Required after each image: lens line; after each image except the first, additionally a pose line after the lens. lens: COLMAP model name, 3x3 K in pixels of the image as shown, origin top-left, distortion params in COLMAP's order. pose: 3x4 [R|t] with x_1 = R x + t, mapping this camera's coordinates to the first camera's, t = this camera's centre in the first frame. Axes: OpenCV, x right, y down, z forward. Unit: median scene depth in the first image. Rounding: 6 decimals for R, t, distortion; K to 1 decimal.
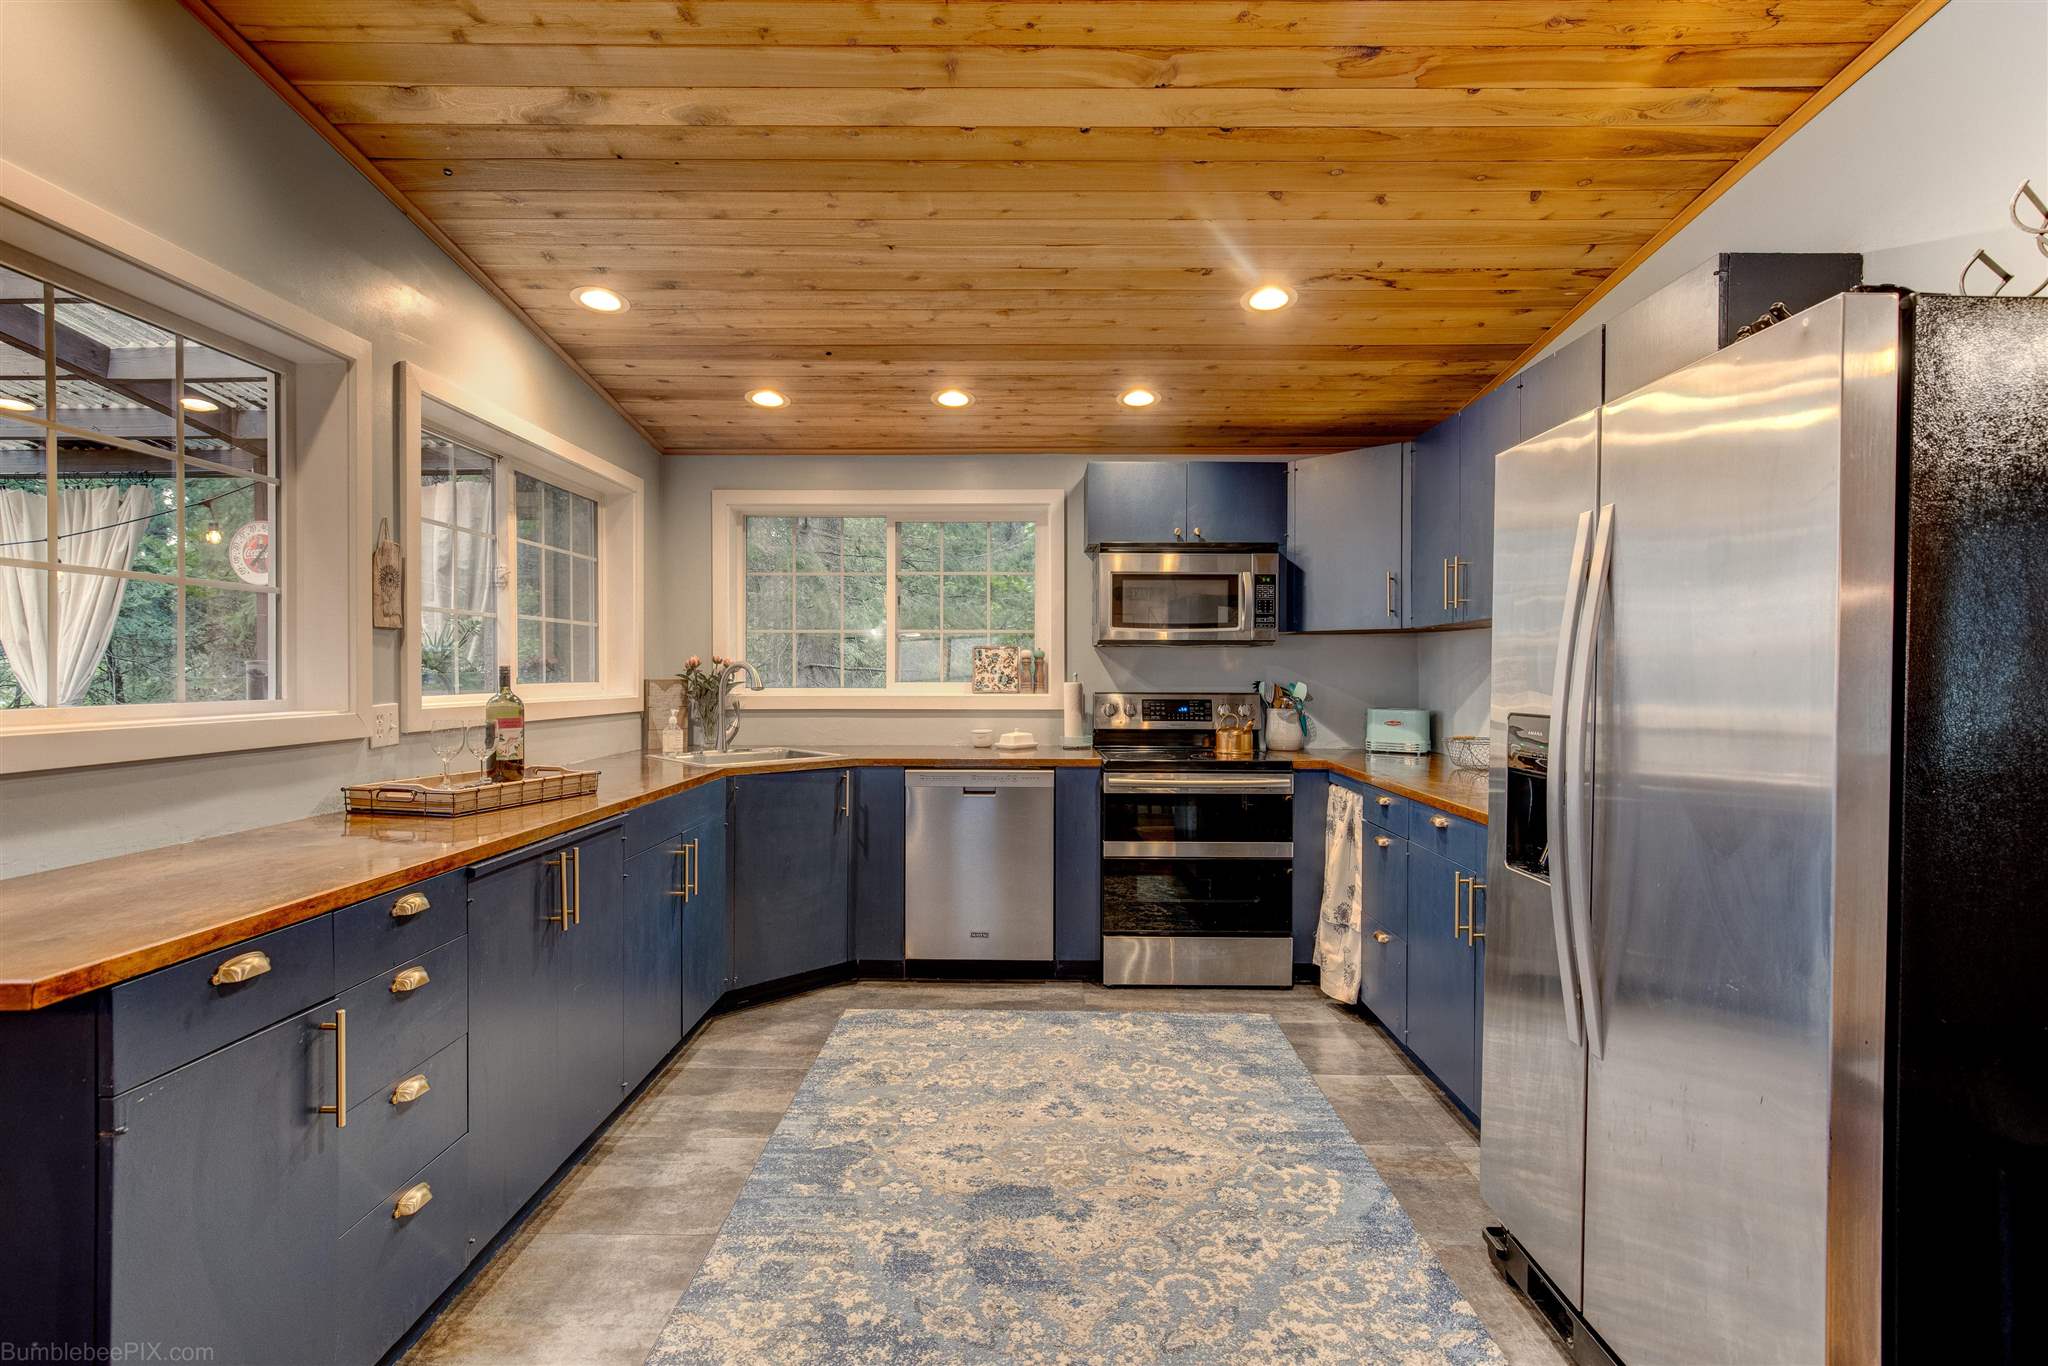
lens RADIAL K [[982.1, 0, 1028.2], [0, 982.1, 677.7], [0, 0, 1]] dist [-0.001786, 0.003910]
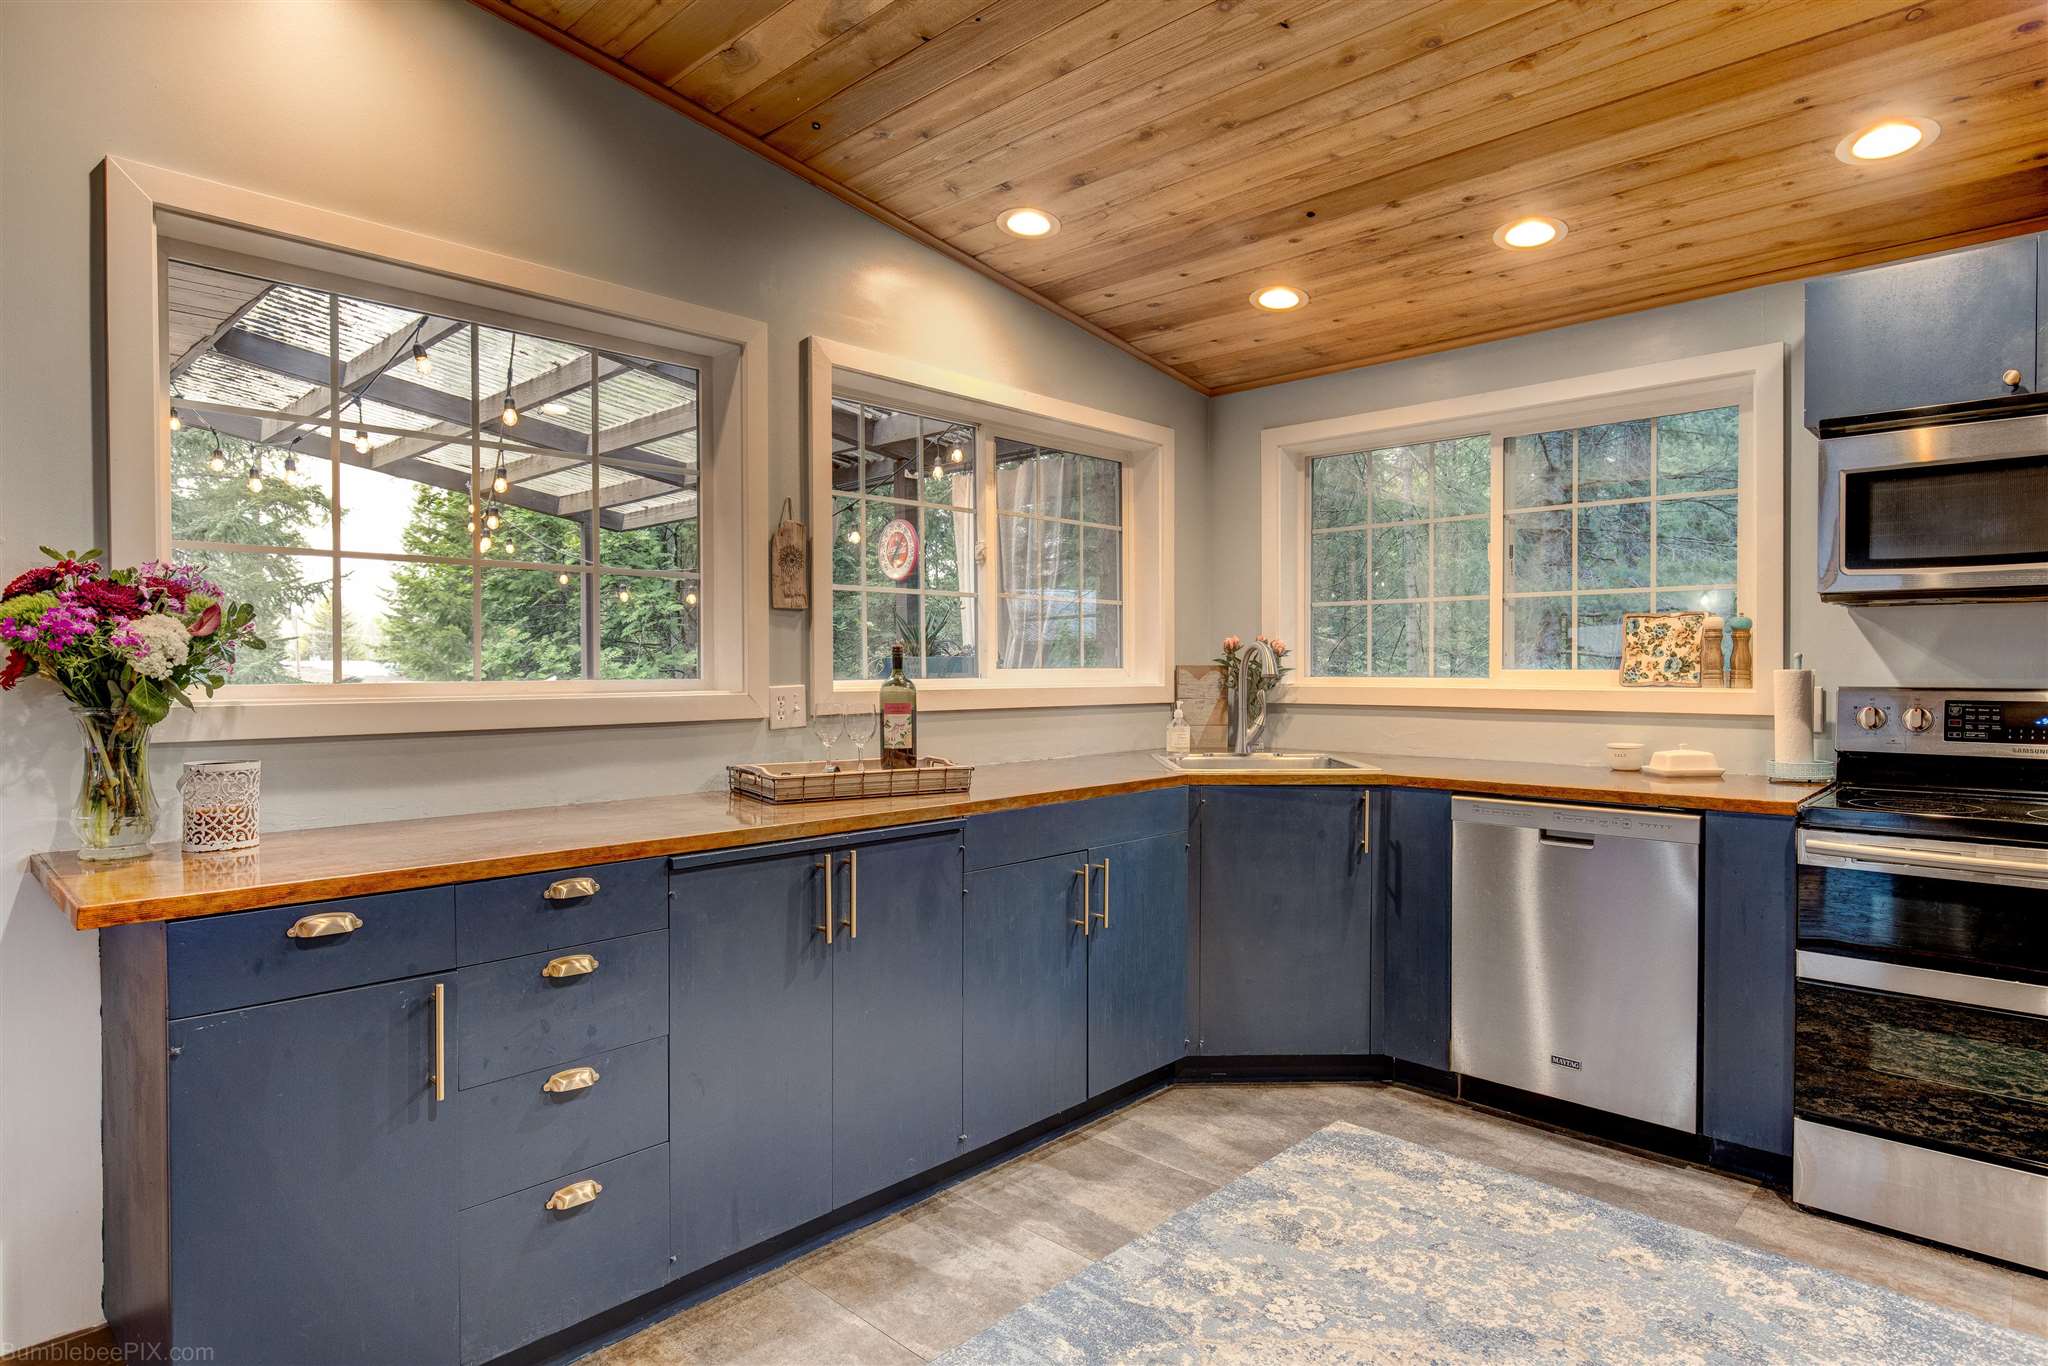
lens RADIAL K [[1121.3, 0, 1014.6], [0, 1121.3, 680.8], [0, 0, 1]] dist [0.002128, -0.004007]
pose [[0.723198, 0.007298, -0.690602, 0.218068], [-0.001997, 0.999962, 0.008476, 0.008818], [0.690637, -0.004751, 0.723186, 0.251191]]
